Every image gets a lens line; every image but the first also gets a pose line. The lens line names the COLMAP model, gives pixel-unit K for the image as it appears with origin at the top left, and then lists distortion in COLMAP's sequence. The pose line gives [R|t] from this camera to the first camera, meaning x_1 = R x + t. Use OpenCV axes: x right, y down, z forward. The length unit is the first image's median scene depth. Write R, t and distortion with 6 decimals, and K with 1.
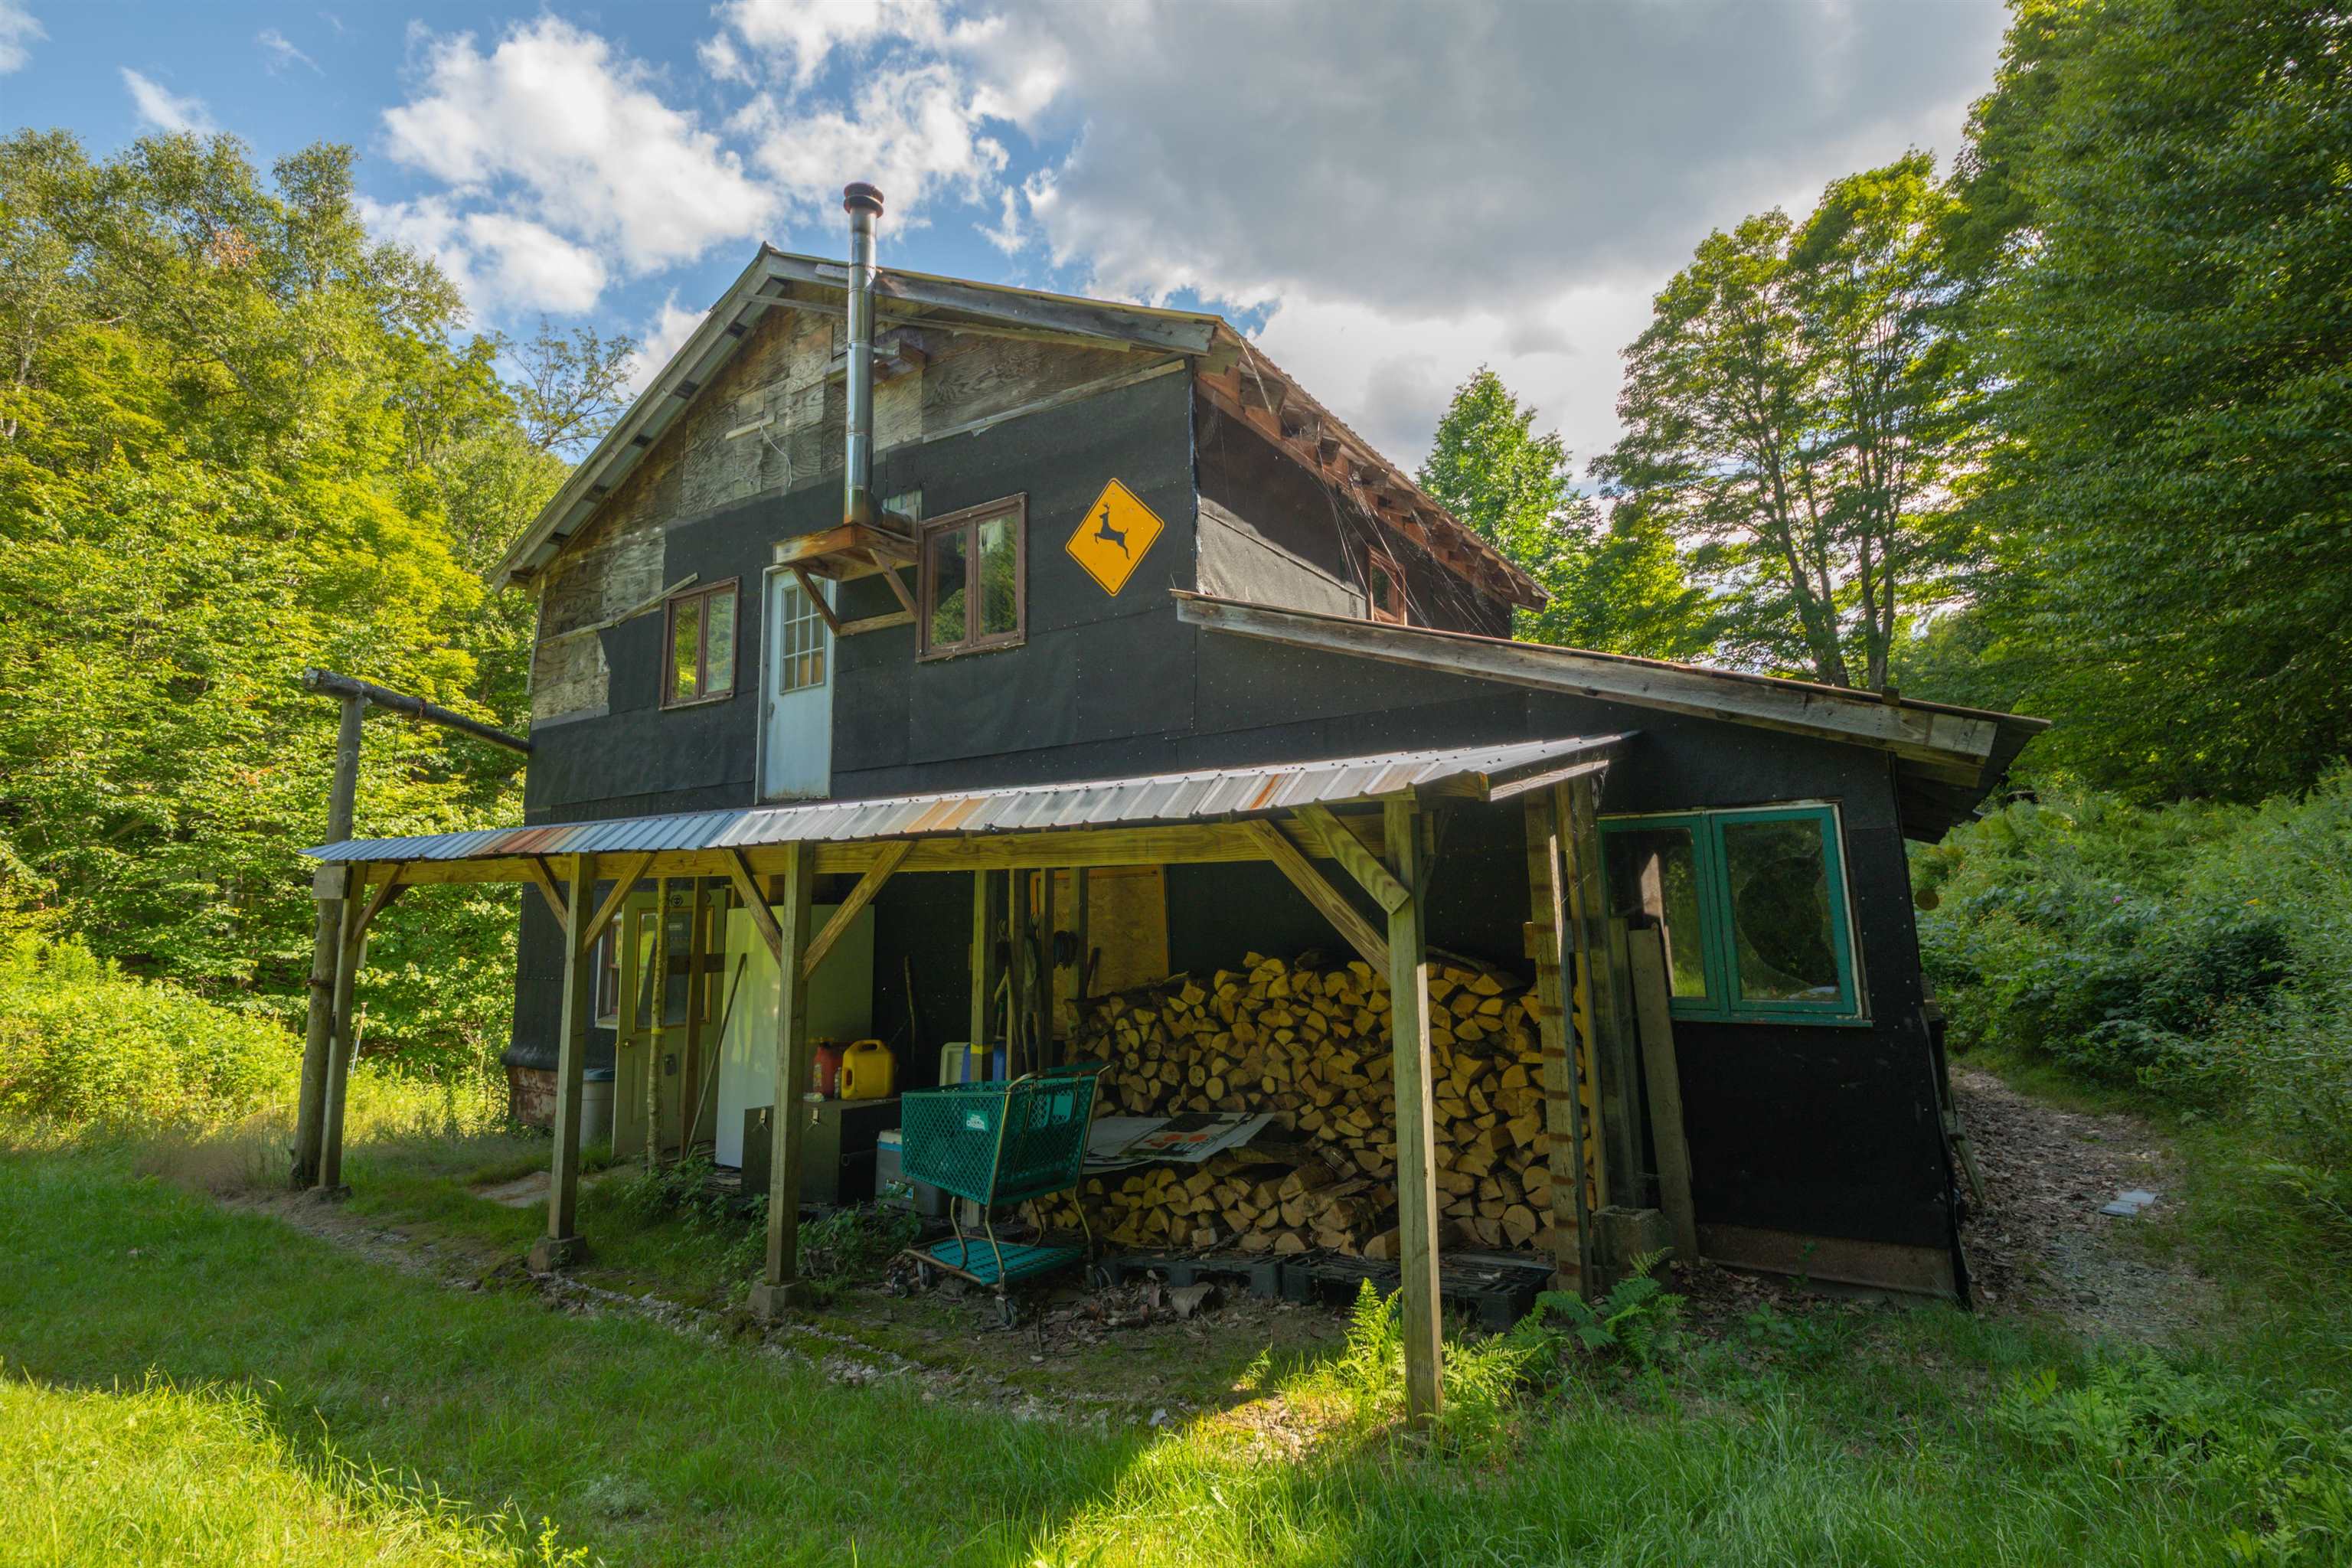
lens RADIAL K [[1062.0, 0, 1176.0], [0, 1062.0, 784.0], [0, 0, 1]] dist [0.001379, 0.000027]
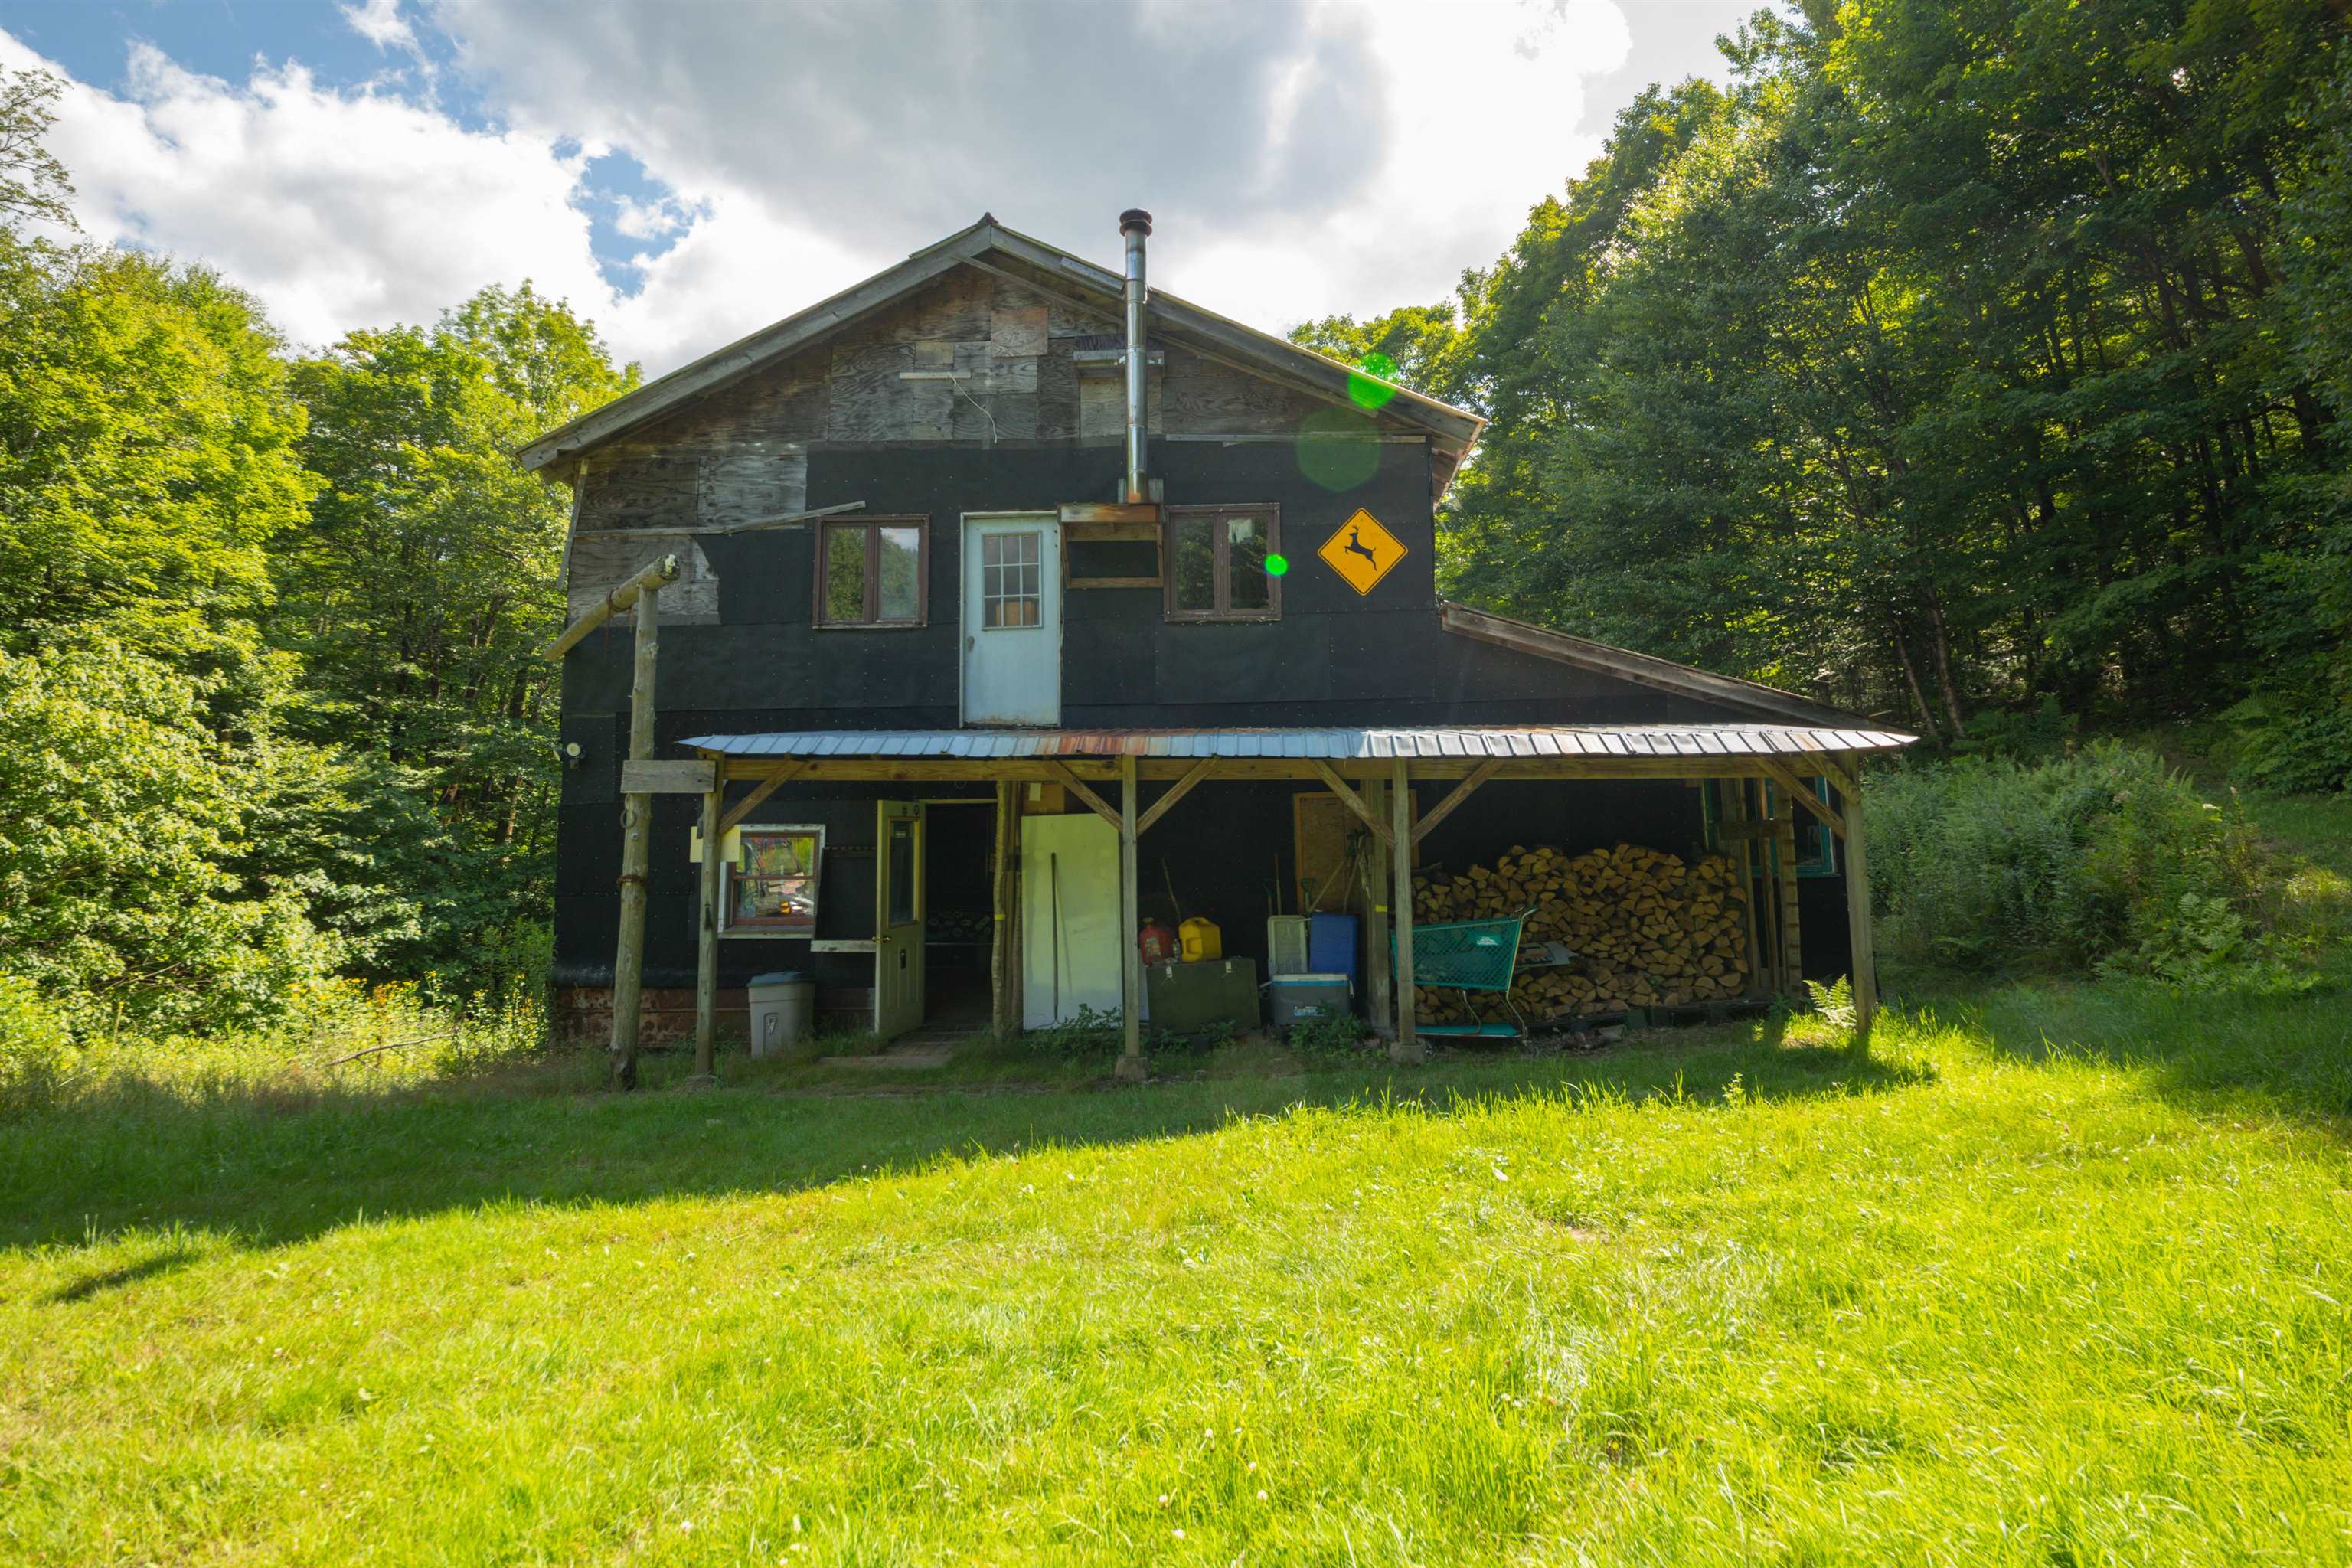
lens RADIAL K [[1062.0, 0, 1176.0], [0, 1062.0, 784.0], [0, 0, 1]] dist [0.001379, 0.000027]
pose [[0.867009, 0.044828, 0.496272, -0.823189], [-0.057724, 0.998275, 0.010673, 0.058020], [-0.494937, -0.037901, 0.868102, -0.072978]]
